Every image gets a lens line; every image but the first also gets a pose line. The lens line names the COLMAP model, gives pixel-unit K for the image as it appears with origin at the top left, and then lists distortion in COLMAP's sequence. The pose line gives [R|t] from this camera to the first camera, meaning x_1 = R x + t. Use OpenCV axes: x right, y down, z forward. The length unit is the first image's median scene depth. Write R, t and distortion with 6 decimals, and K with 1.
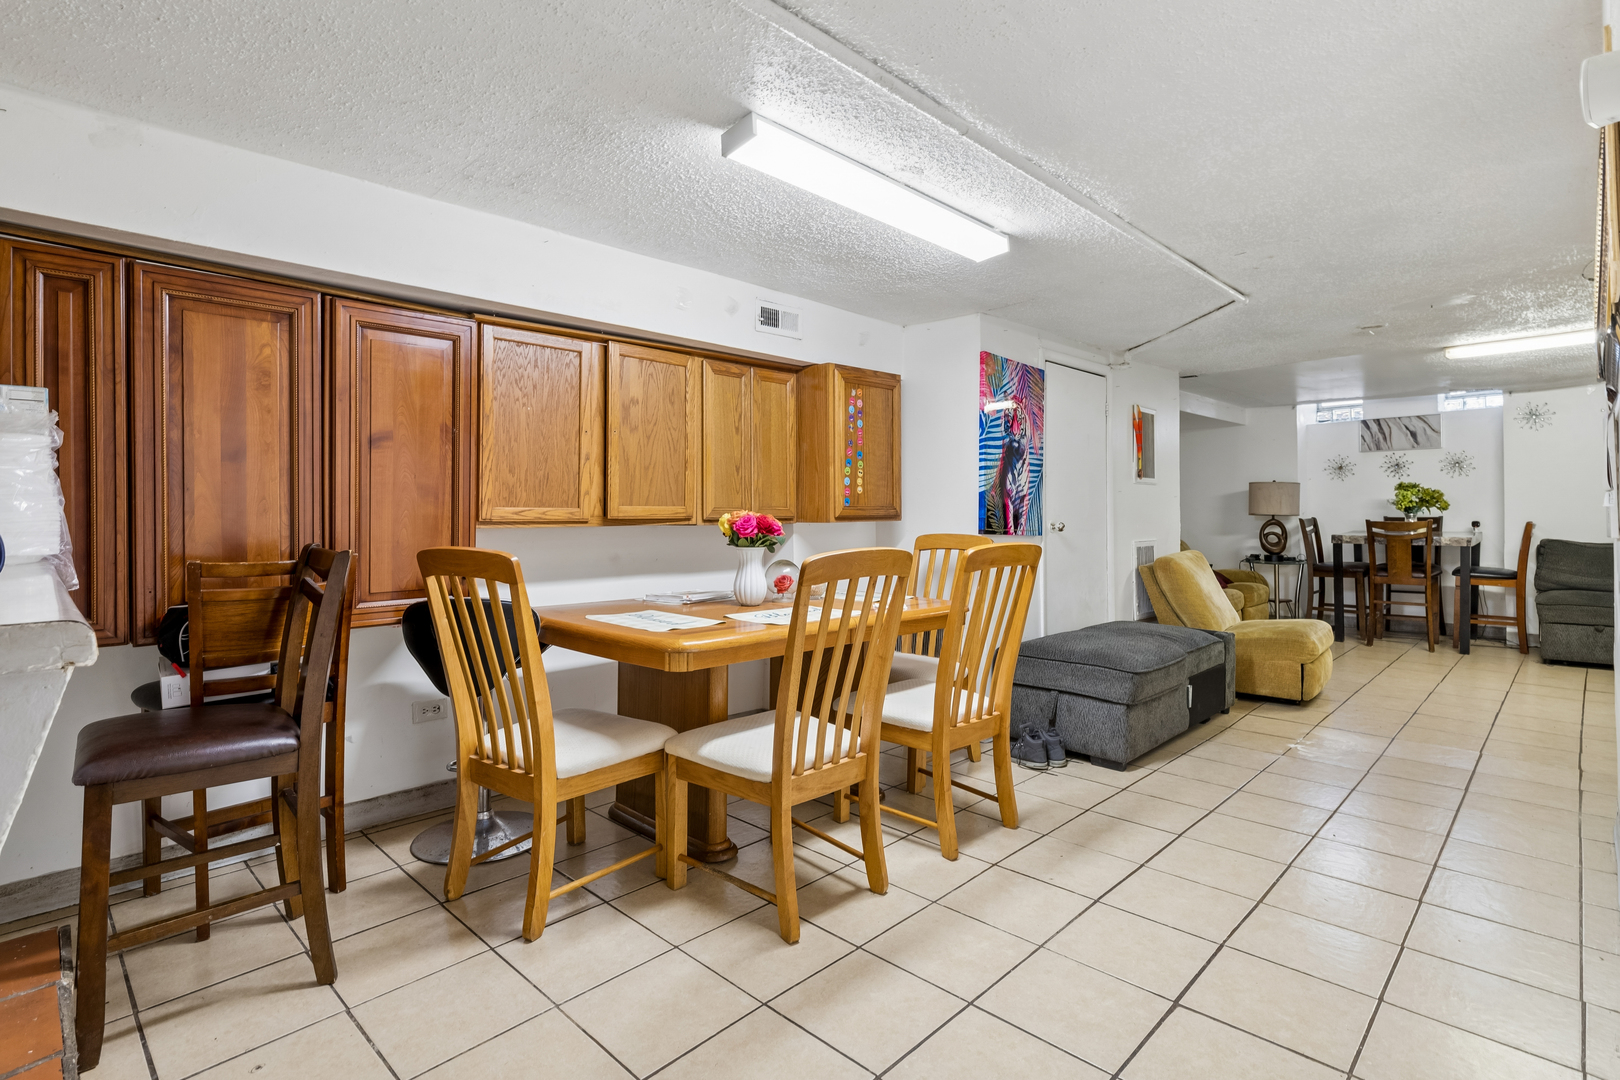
lens RADIAL K [[791.6, 0, 802.5], [0, 791.6, 517.0], [0, 0, 1]] dist [-0.000169, 0.000407]
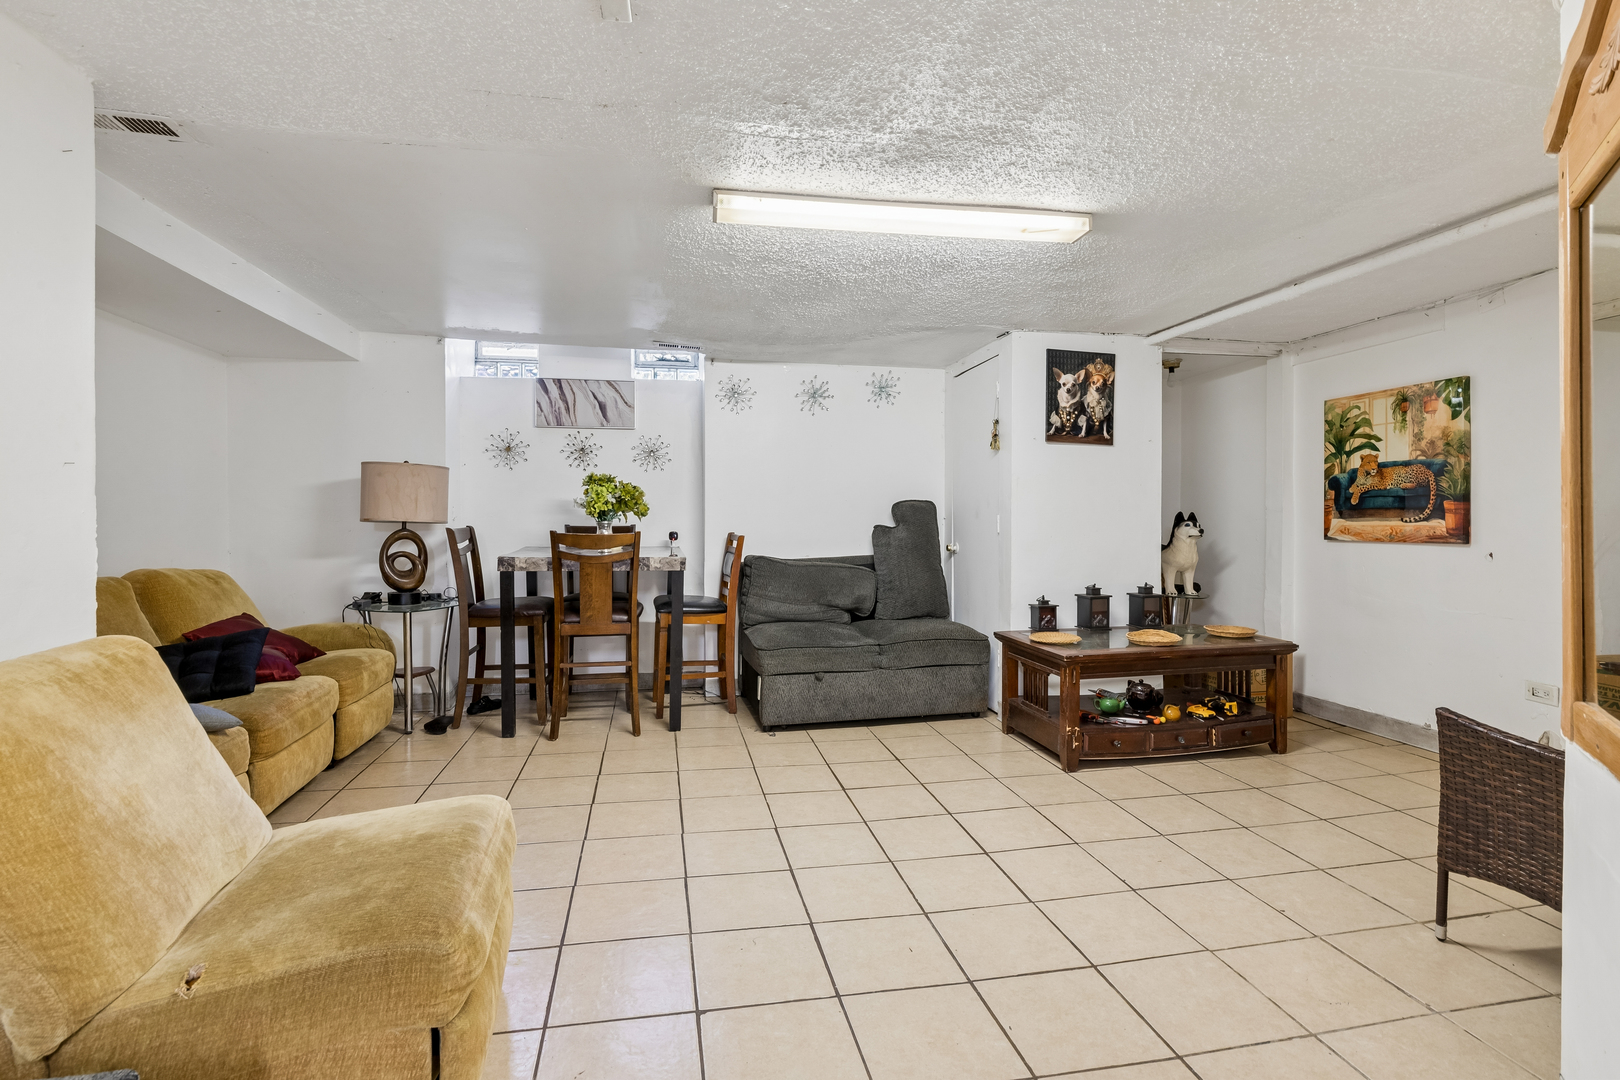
lens RADIAL K [[791.6, 0, 819.7], [0, 791.6, 517.5], [0, 0, 1]] dist [-0.000169, 0.000407]
pose [[0.546306, 0.009147, 0.837535, 0.314439], [-0.004670, 0.999958, -0.007875, -0.002974], [-0.837572, 0.000390, 0.546326, 0.491089]]
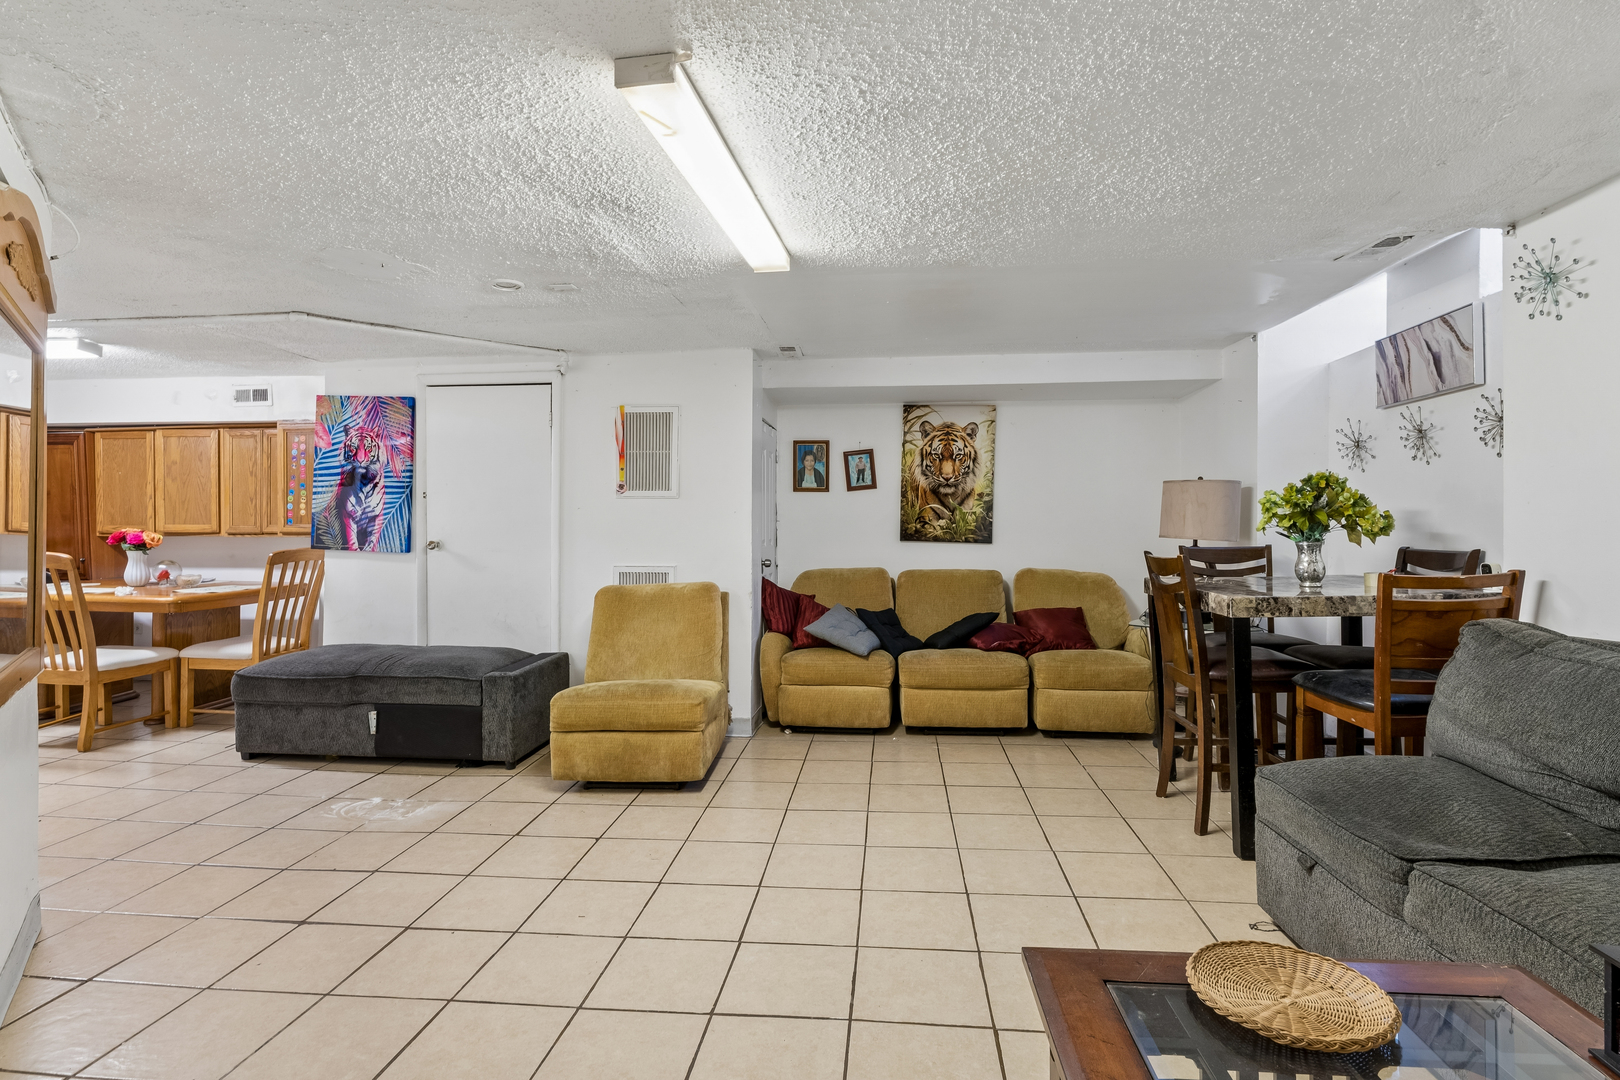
lens RADIAL K [[791.6, 0, 807.1], [0, 791.6, 527.6], [0, 0, 1]] dist [-0.000169, 0.000407]
pose [[0.623340, 0.008313, -0.781907, 0.953397], [-0.008214, 0.999958, 0.004083, -0.012654], [0.781908, 0.003878, 0.623382, 0.491154]]
